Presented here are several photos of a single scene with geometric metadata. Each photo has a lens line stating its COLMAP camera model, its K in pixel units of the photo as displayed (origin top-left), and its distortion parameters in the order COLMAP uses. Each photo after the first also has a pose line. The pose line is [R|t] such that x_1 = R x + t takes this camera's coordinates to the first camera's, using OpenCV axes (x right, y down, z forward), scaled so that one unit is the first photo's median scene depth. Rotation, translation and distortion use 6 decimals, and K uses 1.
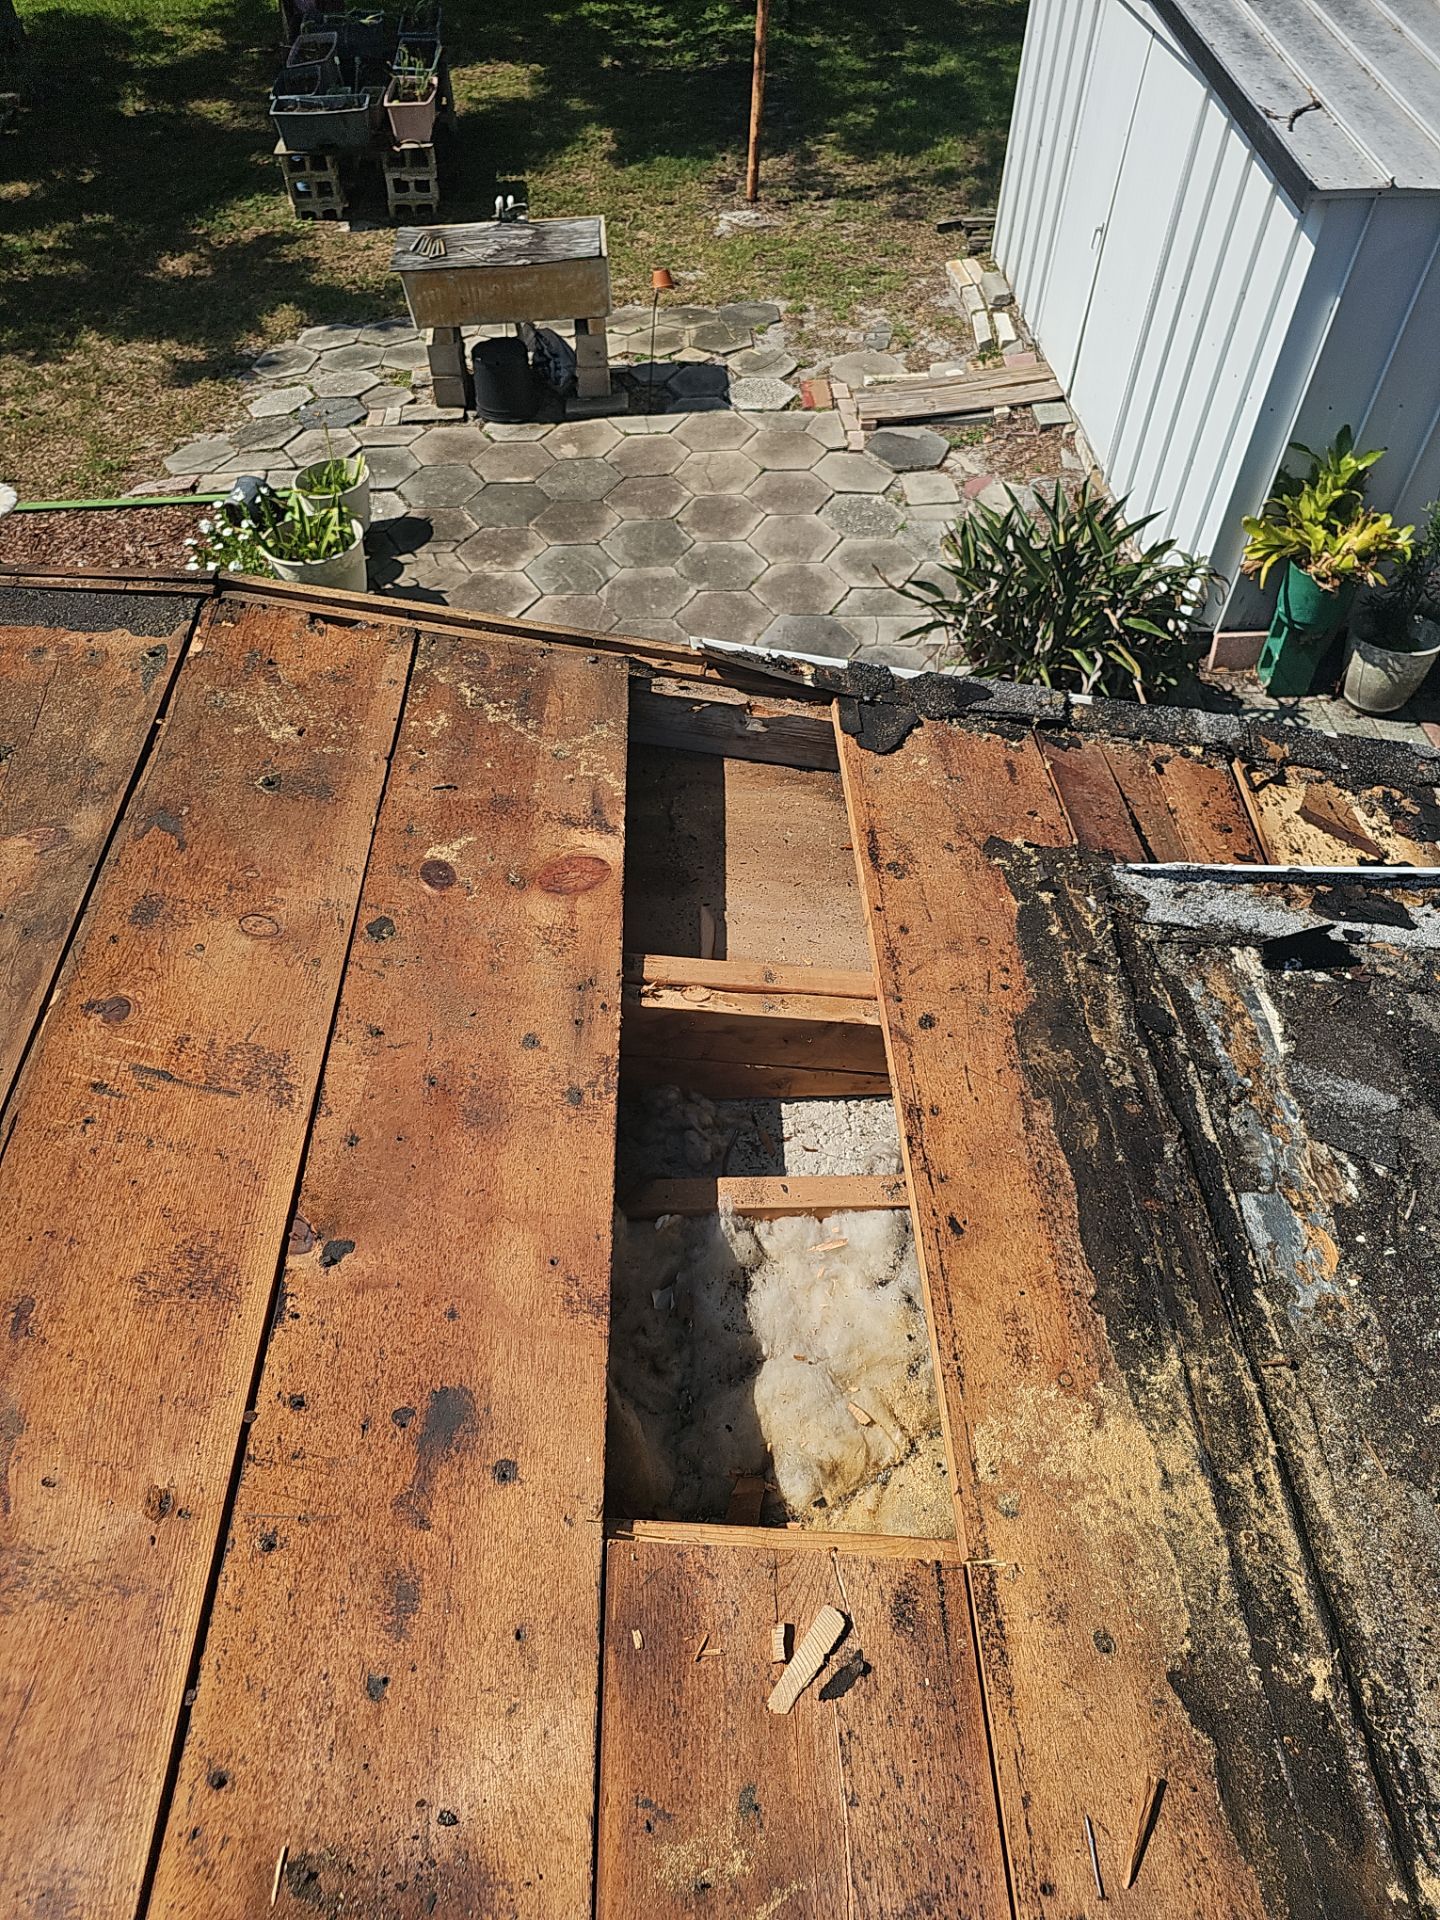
lens RADIAL K [[1210.6, 0, 725.1], [0, 1210.6, 962.0], [0, 0, 1]] dist [0.014570, -0.009708]
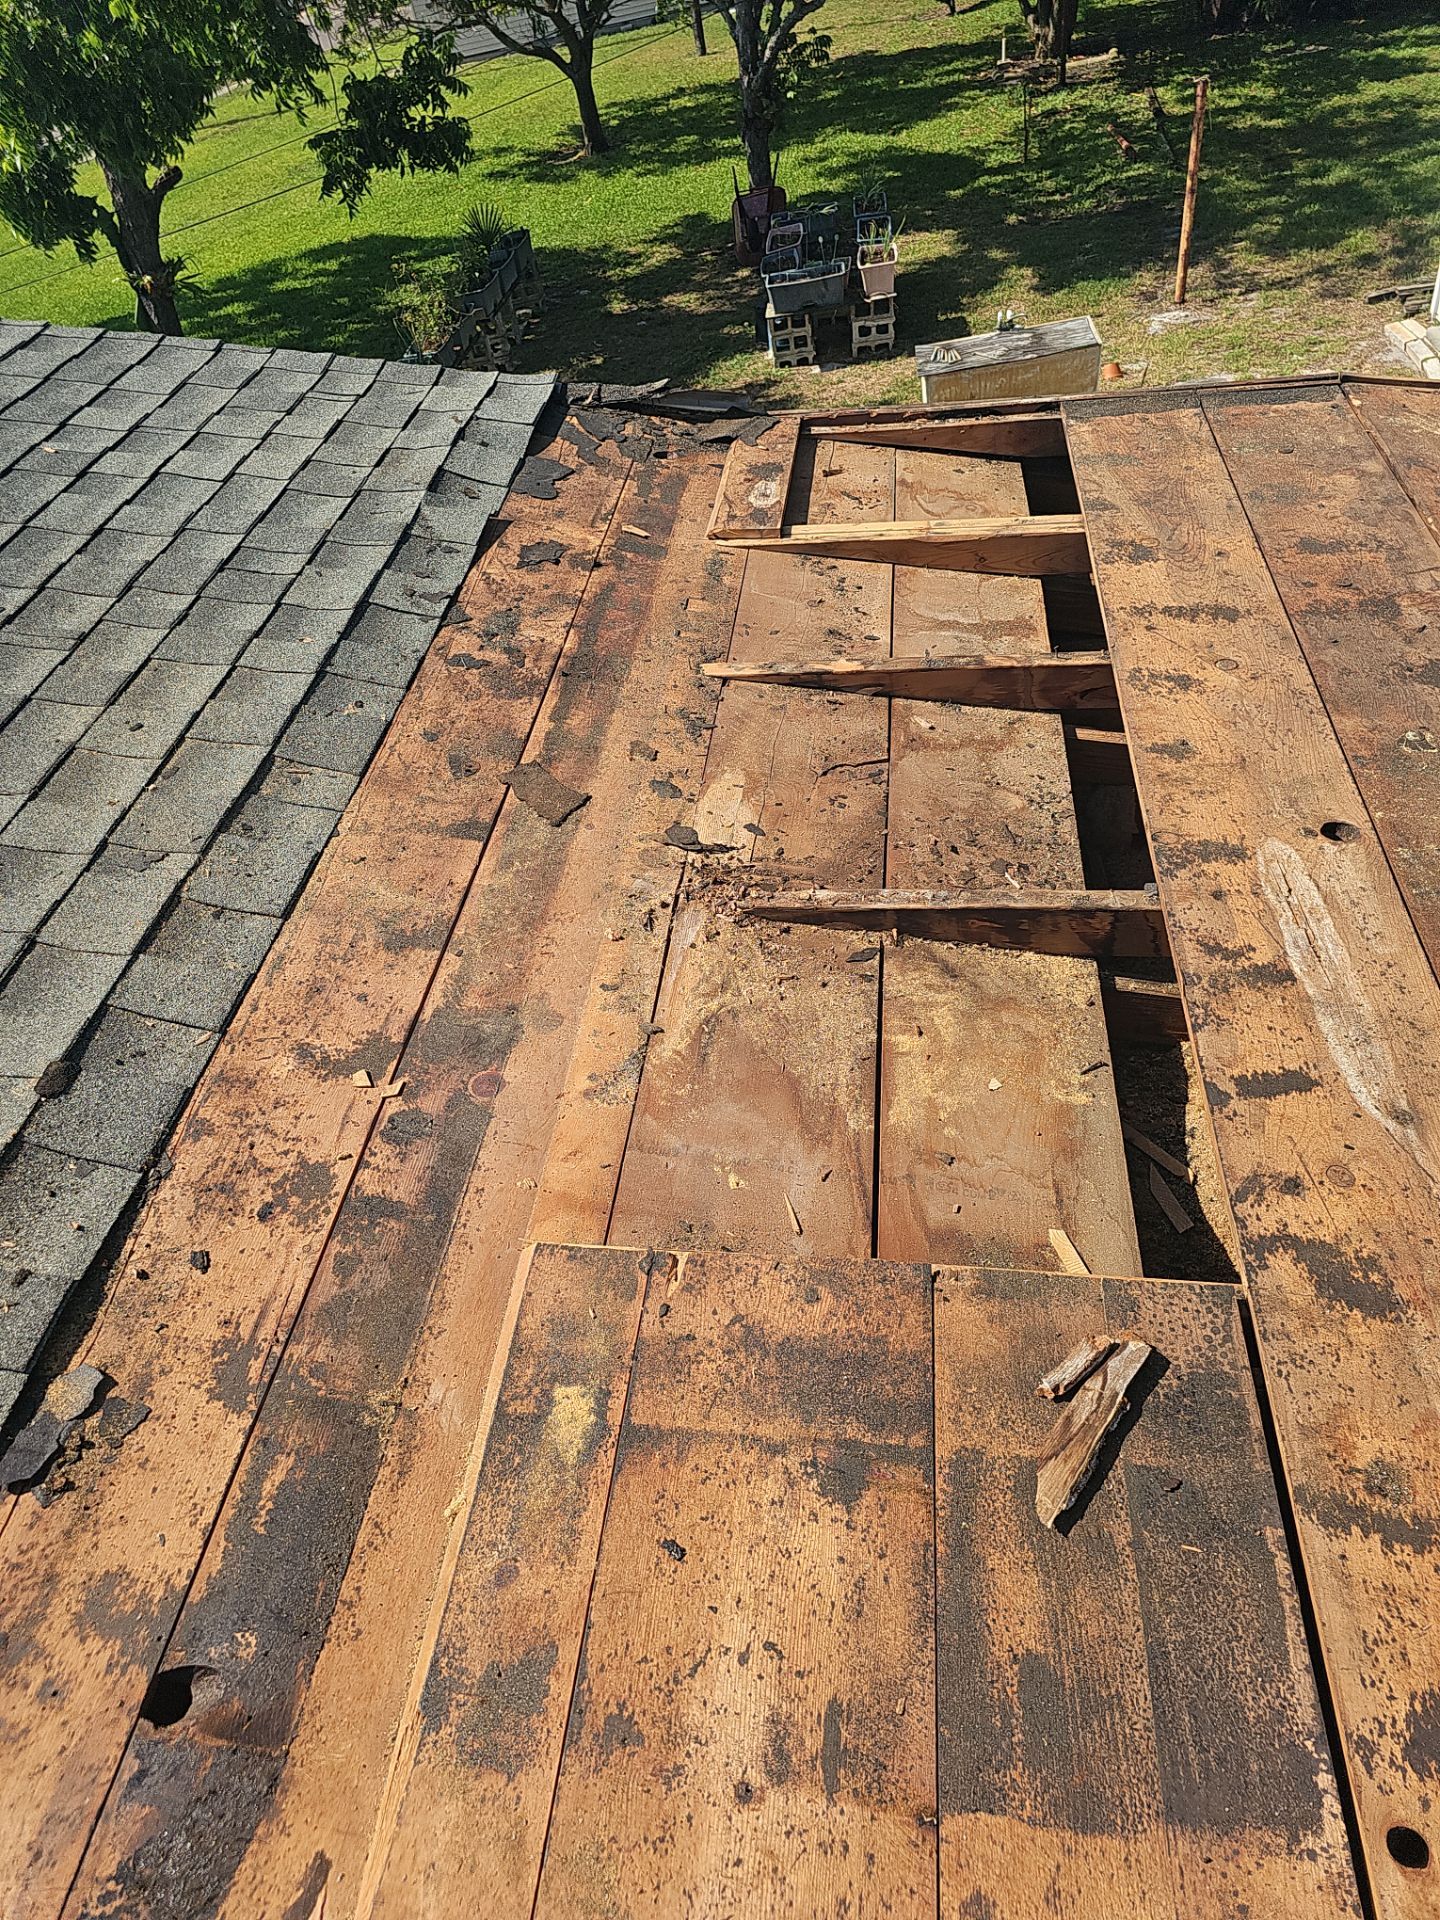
lens RADIAL K [[1210.6, 0, 716.8], [0, 1210.6, 960.3], [0, 0, 1]] dist [0.014570, -0.009708]
pose [[0.976157, -0.008970, -0.216878, -0.152942], [-0.016158, 0.993371, -0.113815, 0.117213], [0.216461, 0.114606, 0.969541, -0.122691]]
